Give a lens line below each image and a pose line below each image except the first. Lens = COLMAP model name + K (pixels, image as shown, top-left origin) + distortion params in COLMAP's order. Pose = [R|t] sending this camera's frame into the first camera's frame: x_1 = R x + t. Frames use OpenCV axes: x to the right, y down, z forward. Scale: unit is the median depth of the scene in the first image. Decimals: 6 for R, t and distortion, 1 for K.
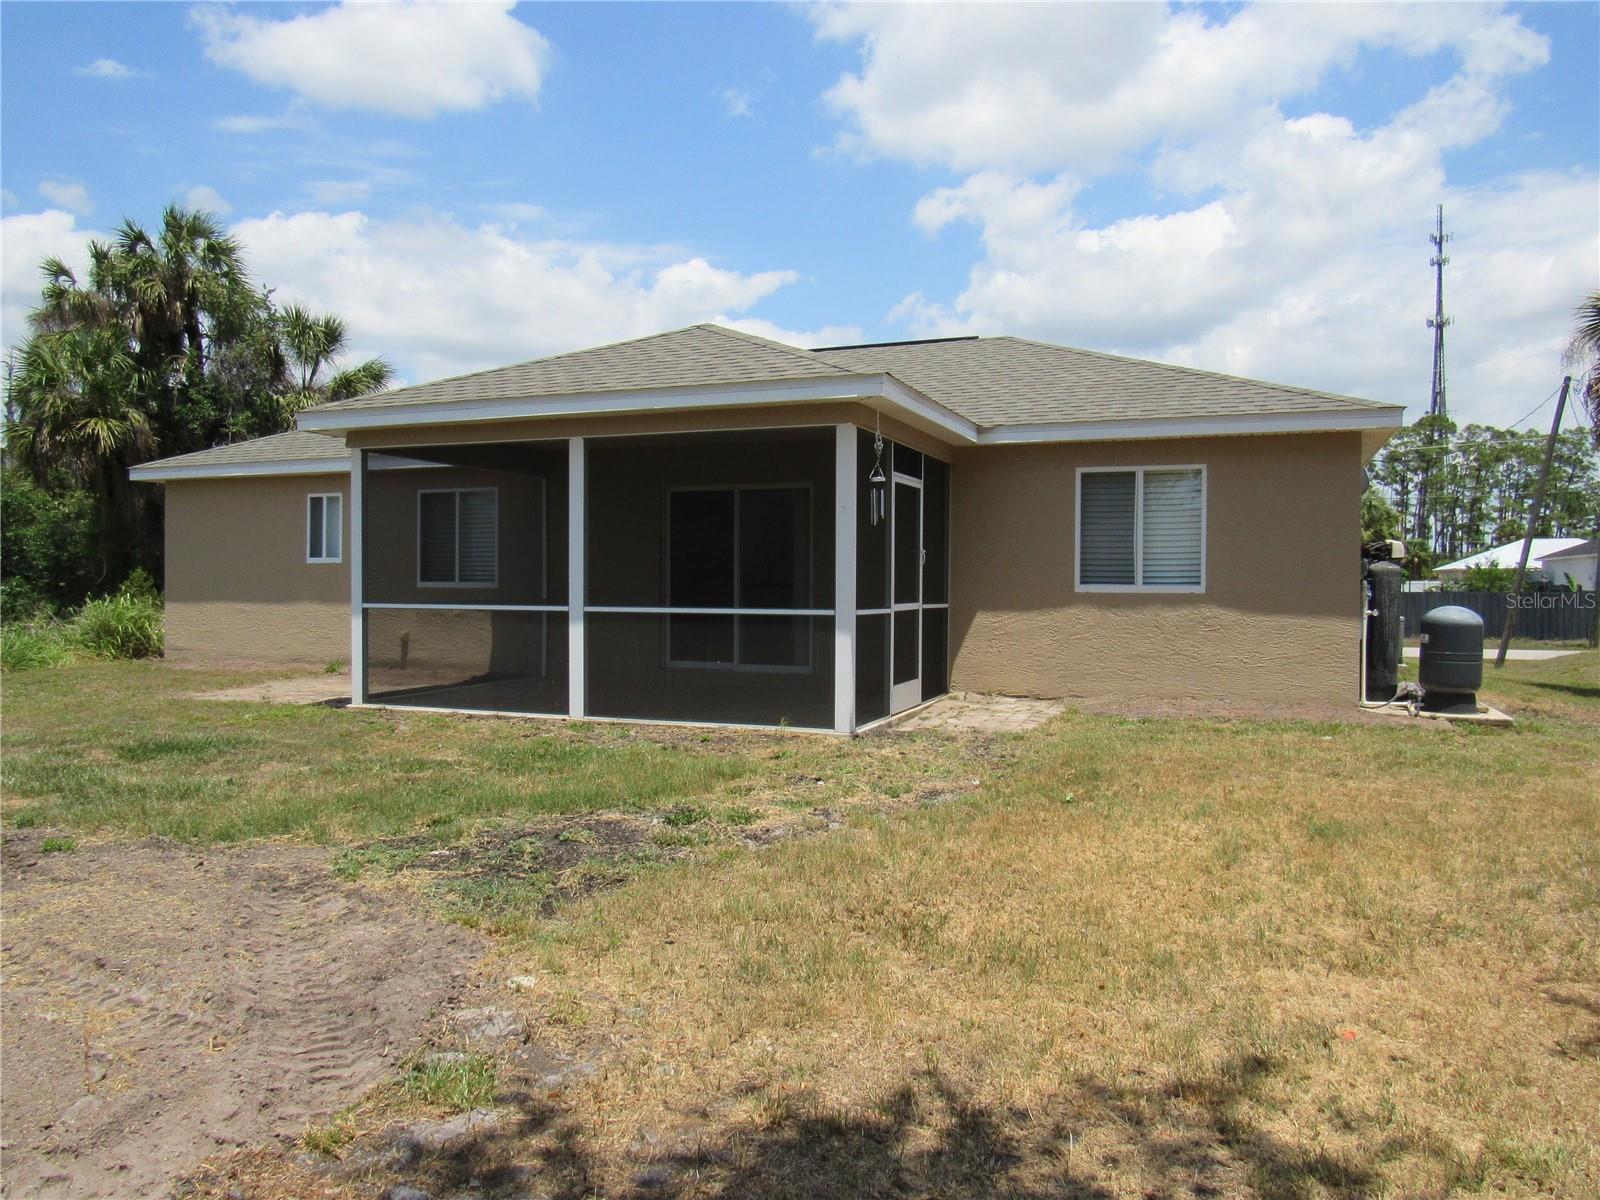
lens RADIAL K [[1172.9, 0, 821.0], [0, 1172.9, 599.6], [0, 0, 1]] dist [-0.153821, 0.321730]
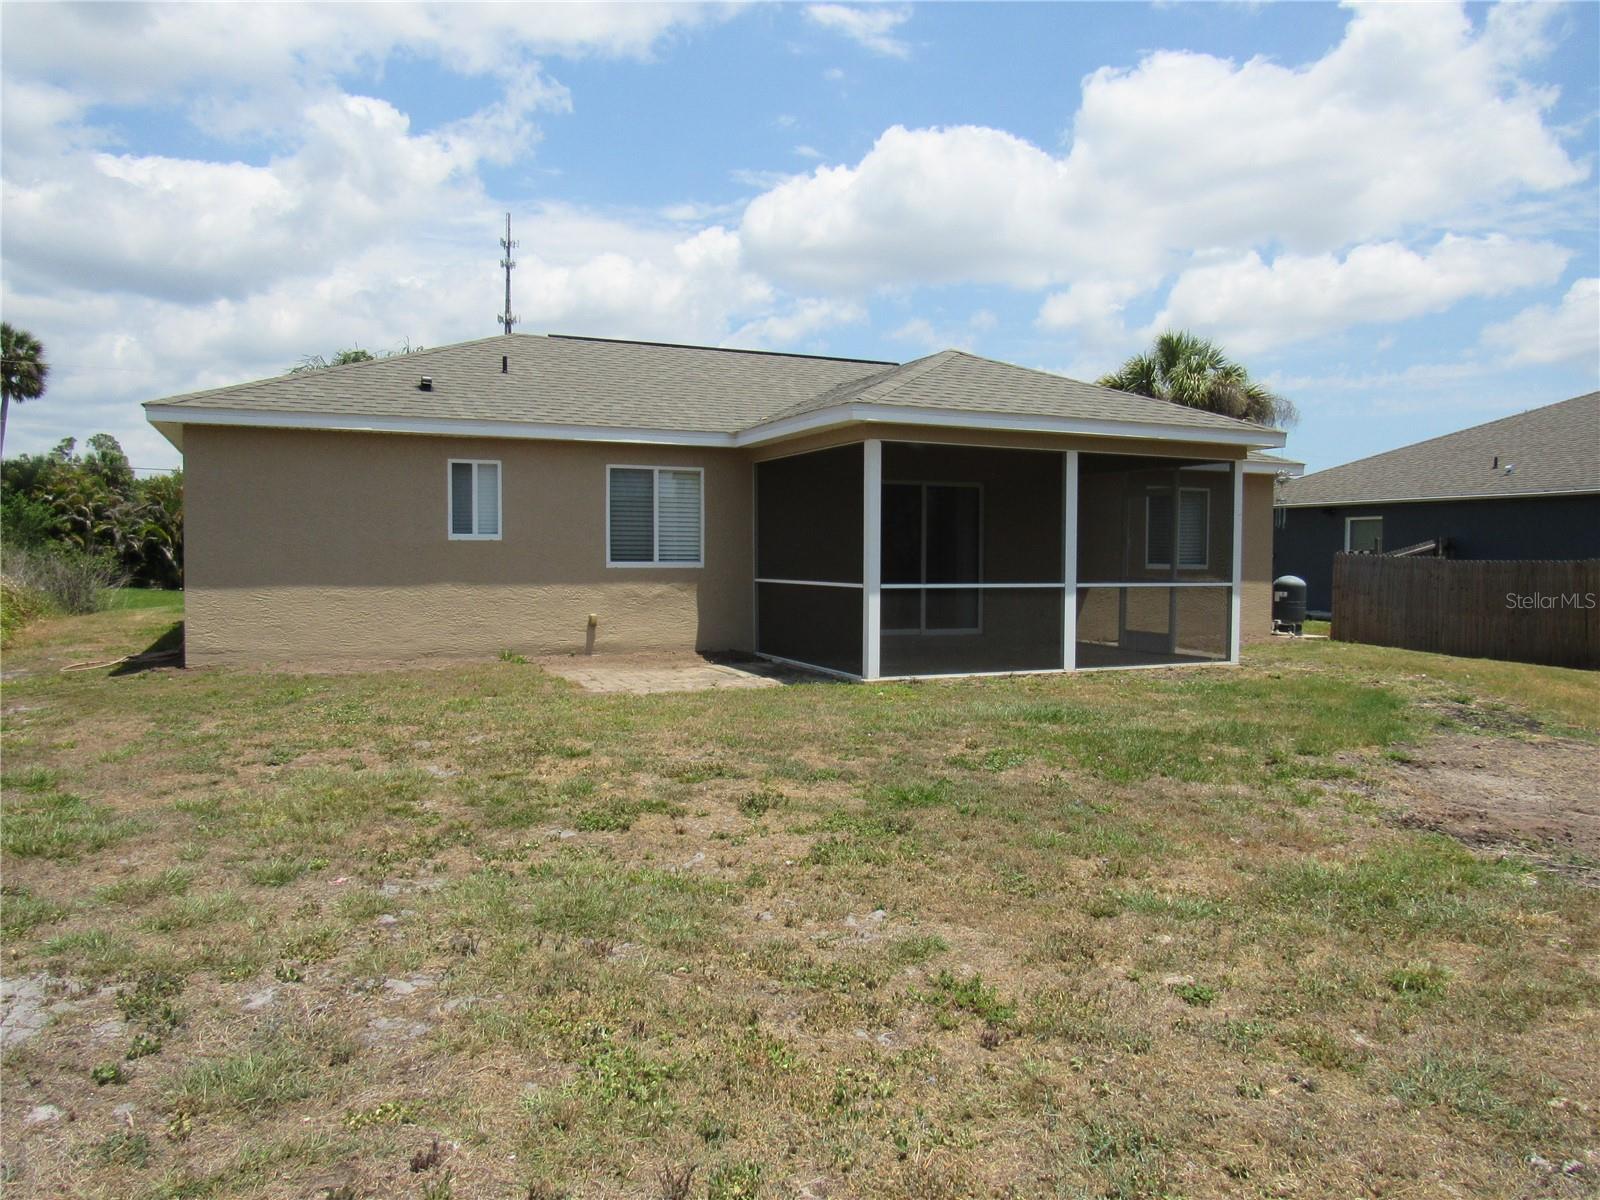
lens RADIAL K [[1171.3, 0, 800.0], [0, 1171.3, 600.0], [0, 0, 1]] dist [-0.039649, 0.035865]
pose [[0.714065, -0.025174, 0.699626, -0.992535], [0.009989, 0.999618, 0.025774, -0.007733], [-0.700008, -0.011416, 0.714044, 0.227204]]
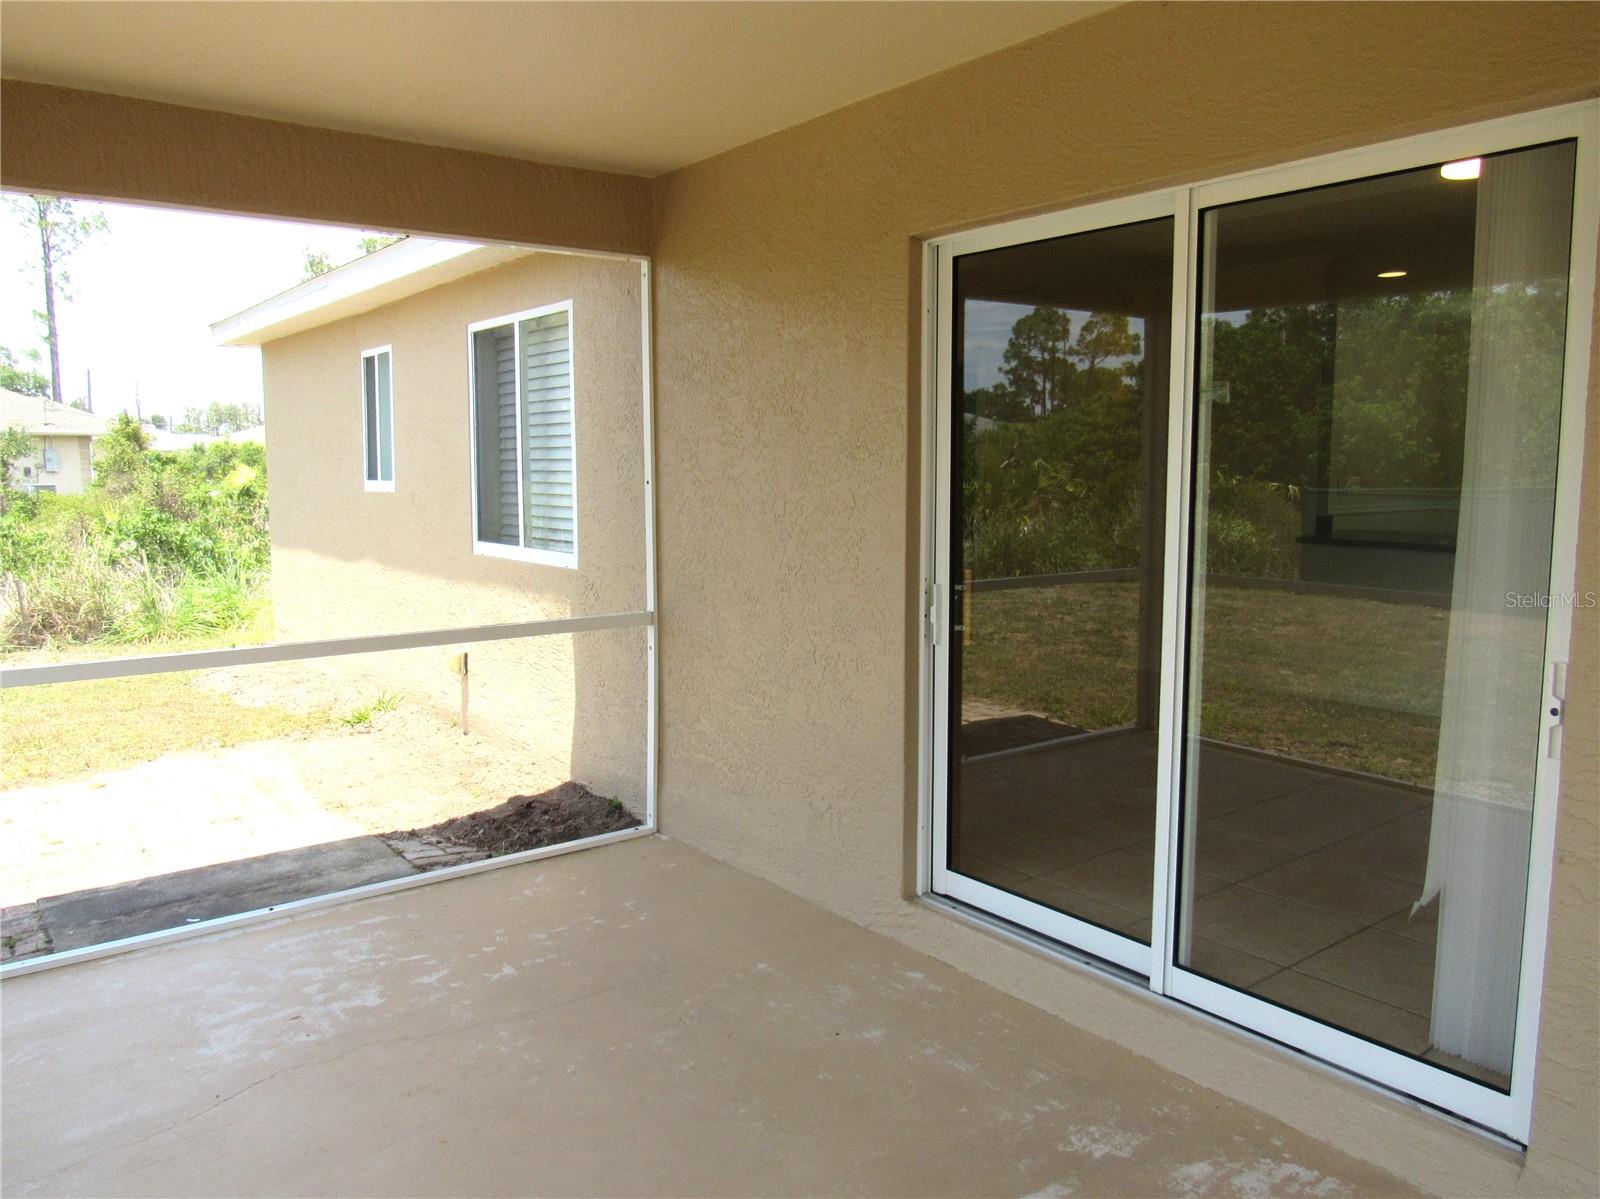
lens RADIAL K [[1194.2, 0, 800.0], [0, 1194.2, 599.5], [0, 0, 1]] dist [0.001123, 0.000306]
pose [[0.846243, 0.054480, -0.530004, -0.009594], [-0.001206, 0.994952, 0.100347, -0.042262], [0.532795, -0.084279, 0.842037, 0.753156]]
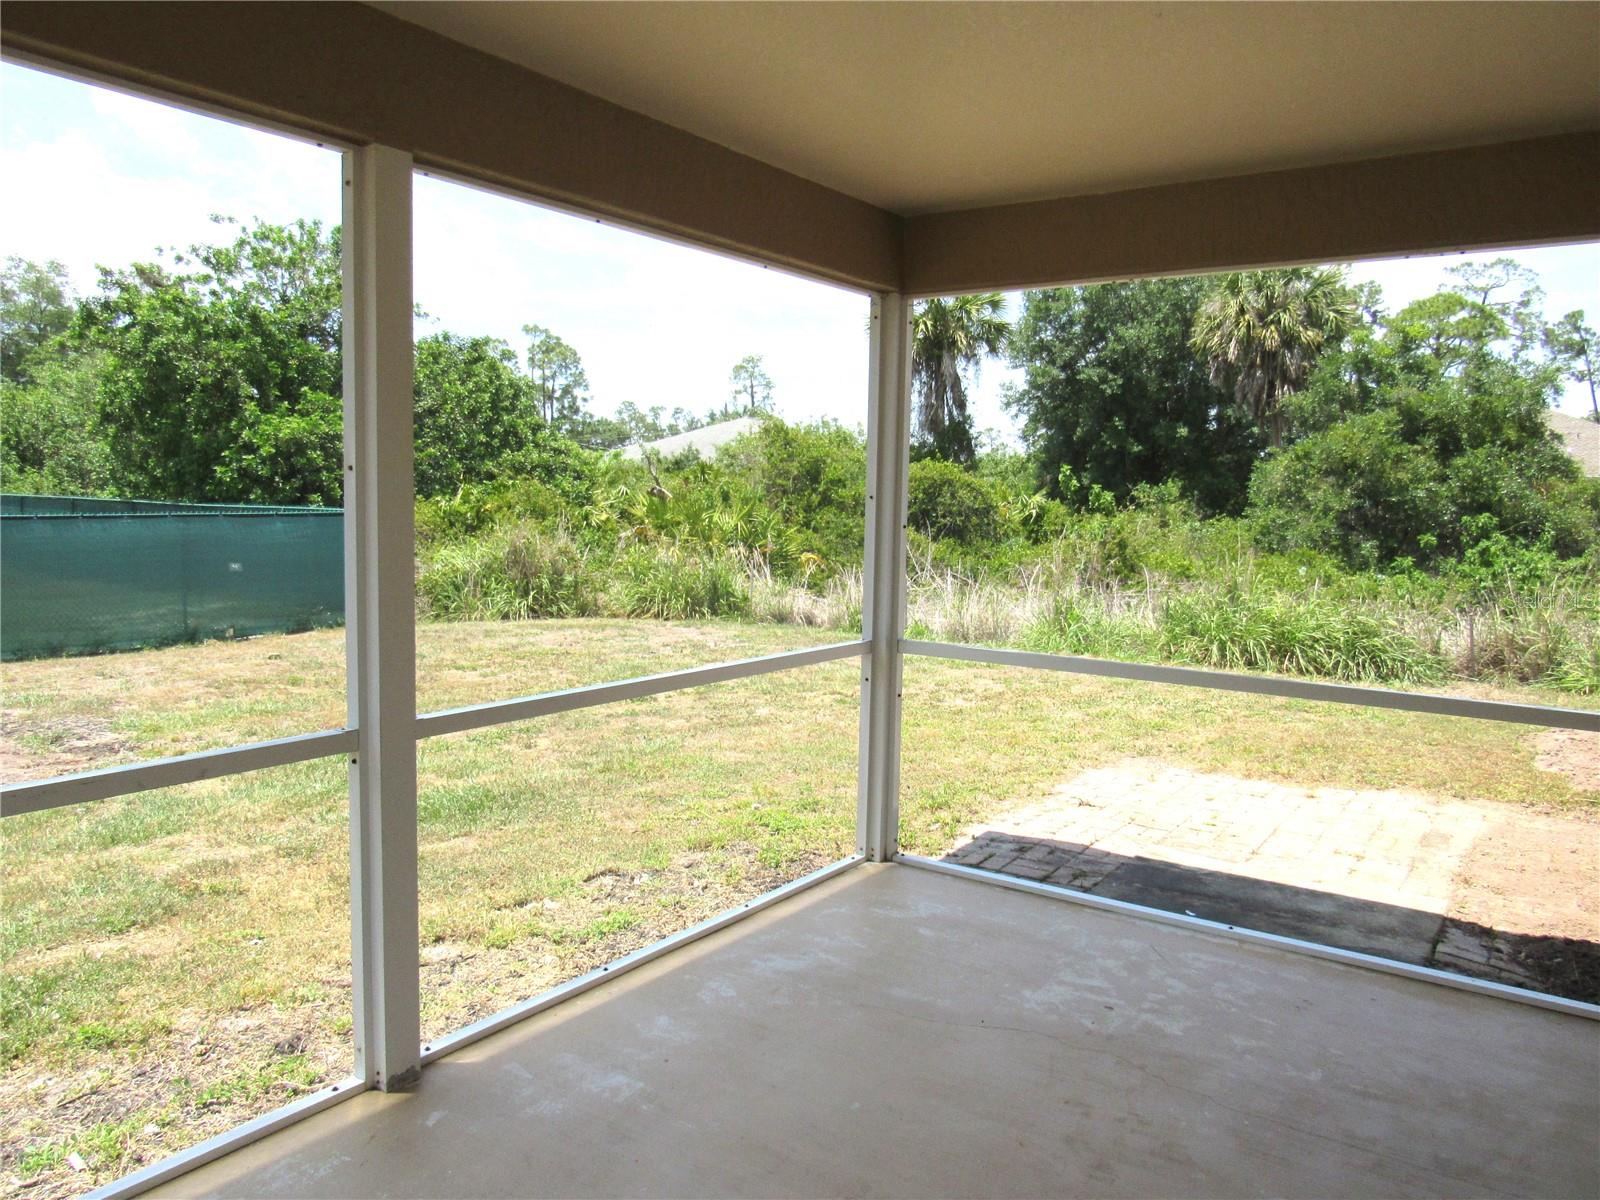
lens RADIAL K [[1171.3, 0, 800.0], [0, 1171.3, 600.0], [0, 0, 1]] dist [-0.039649, 0.035865]
pose [[-0.256980, 0.079542, -0.963138, 0.039691], [-0.037722, 0.995022, 0.092240, -0.042823], [0.965680, 0.060035, -0.252701, 0.904004]]
